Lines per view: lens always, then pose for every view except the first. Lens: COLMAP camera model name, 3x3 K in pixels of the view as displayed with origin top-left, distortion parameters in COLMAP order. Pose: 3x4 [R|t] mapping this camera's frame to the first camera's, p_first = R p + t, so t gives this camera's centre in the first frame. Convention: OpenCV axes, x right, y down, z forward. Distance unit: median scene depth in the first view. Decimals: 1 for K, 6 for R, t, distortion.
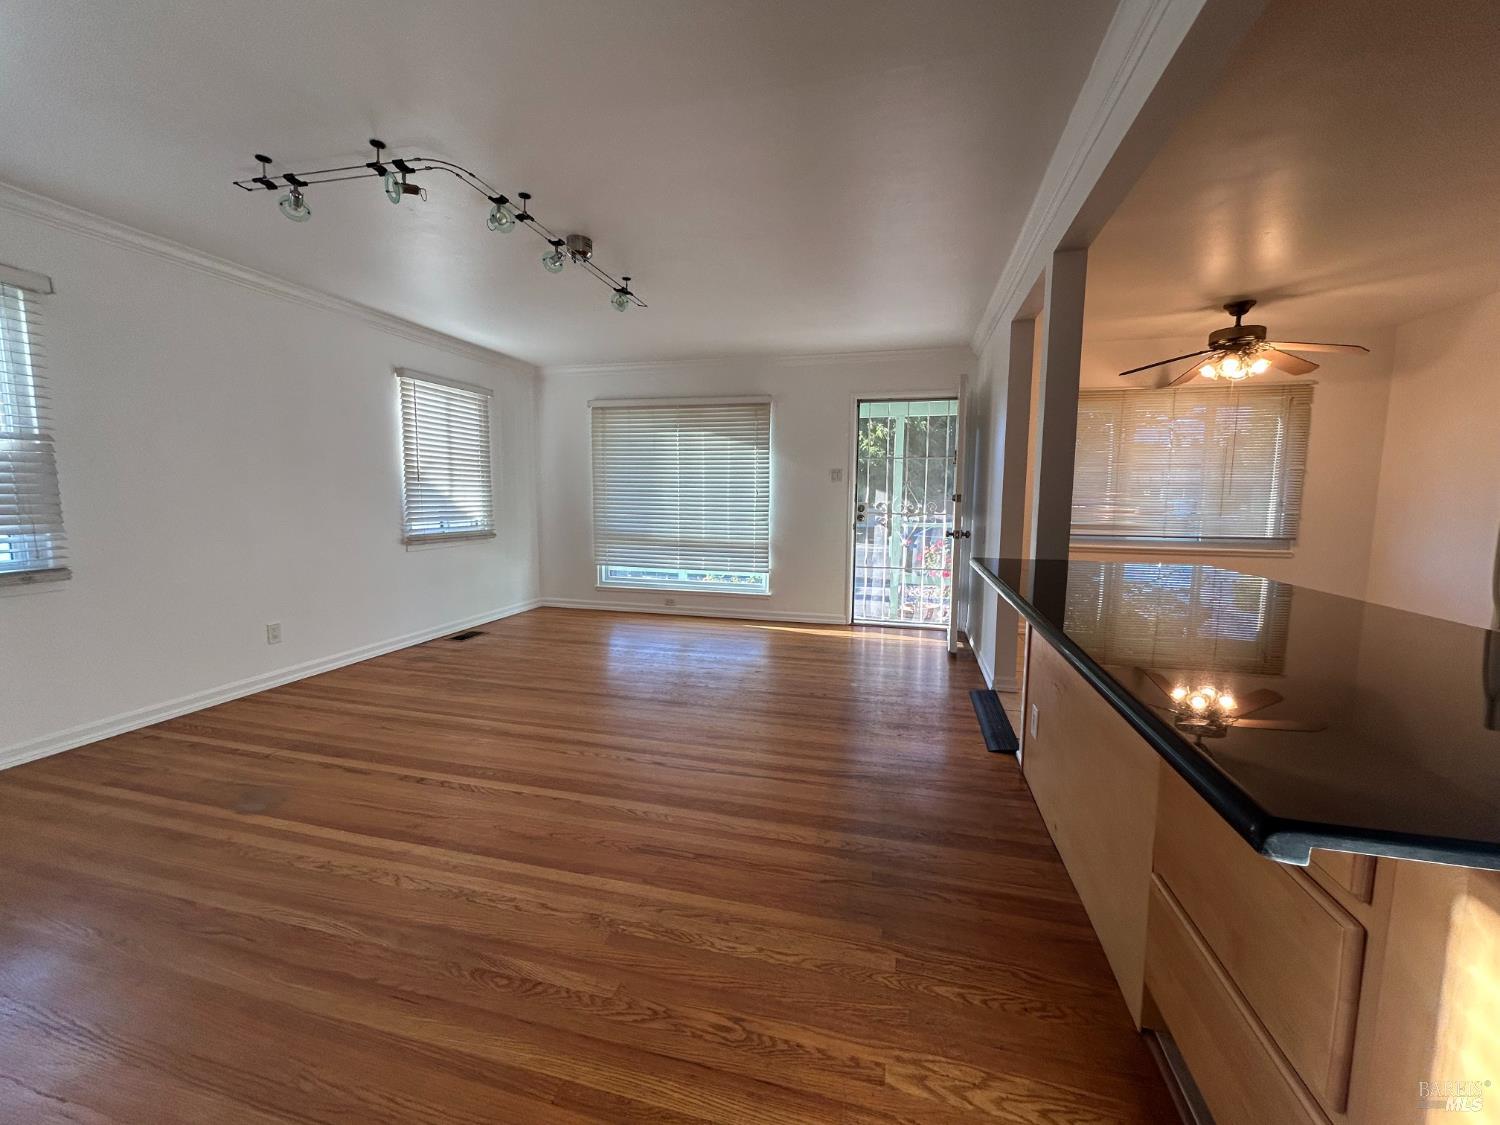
lens RADIAL K [[607.3, 0, 748.4], [0, 607.3, 559.3], [0, 0, 1]] dist [0.001201, -0.000188]
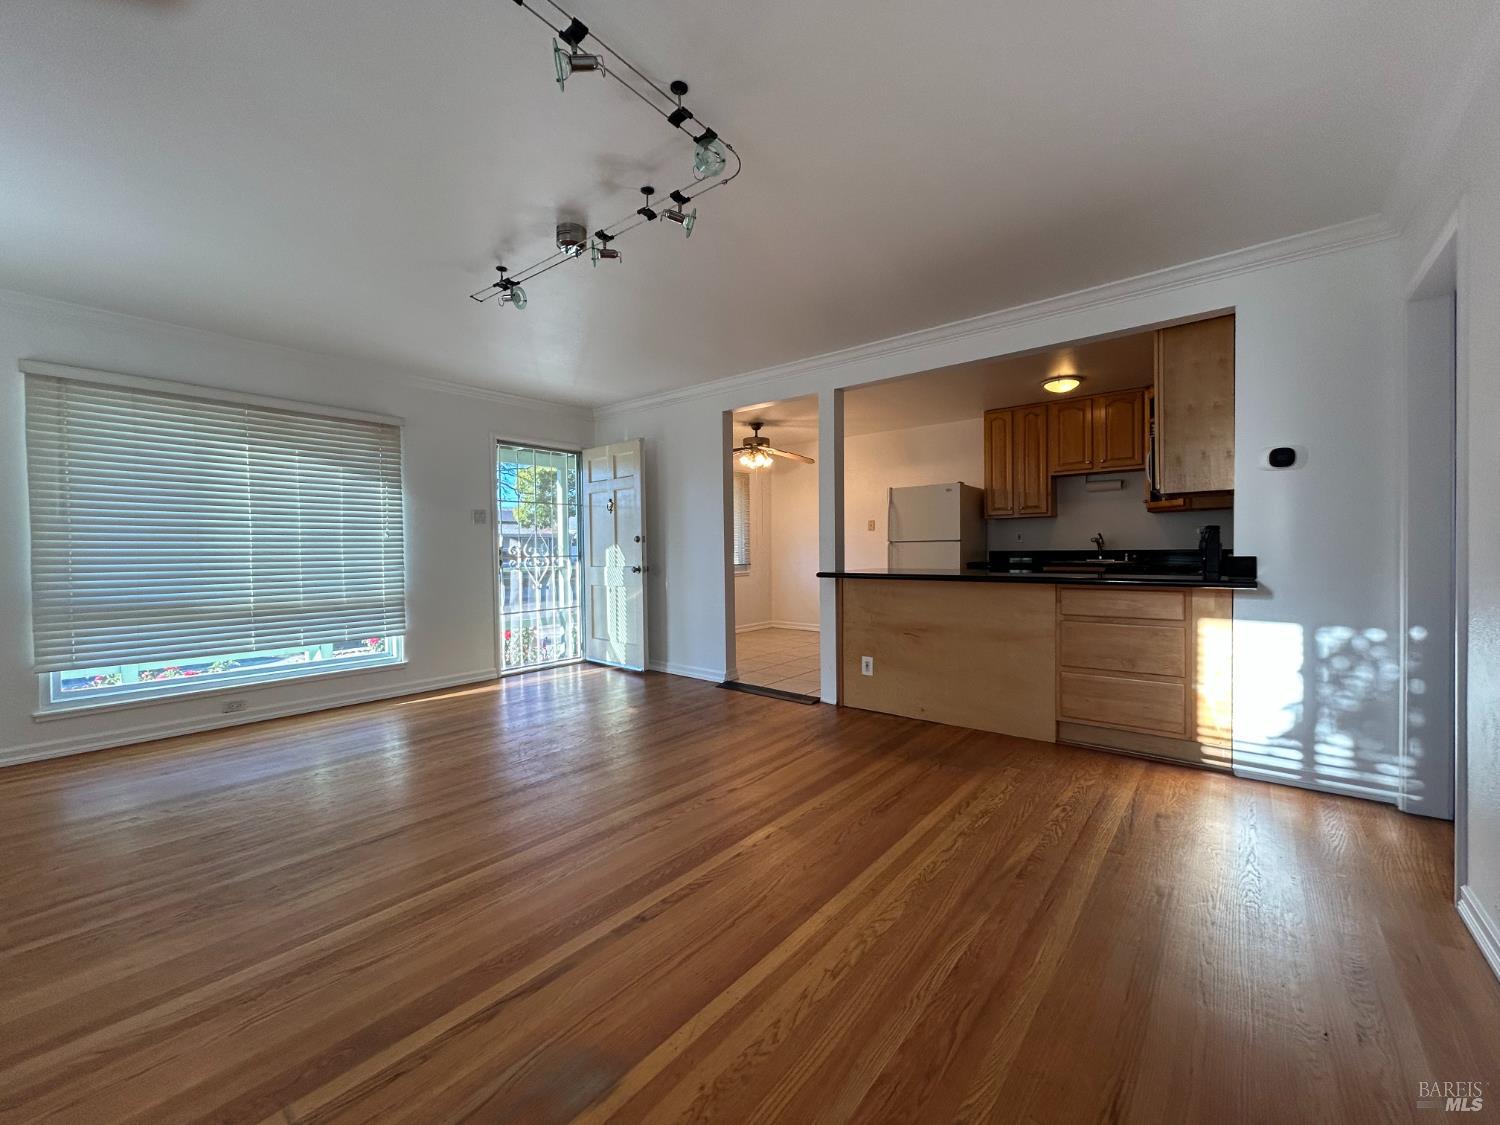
lens RADIAL K [[607.3, 0, 747.6], [0, 607.3, 562.3], [0, 0, 1]] dist [0.001201, -0.000188]
pose [[0.416186, -0.032957, 0.908682, -0.709583], [0.108862, 0.993961, -0.013809, -0.017827], [-0.902740, 0.104668, 0.417260, 0.346173]]
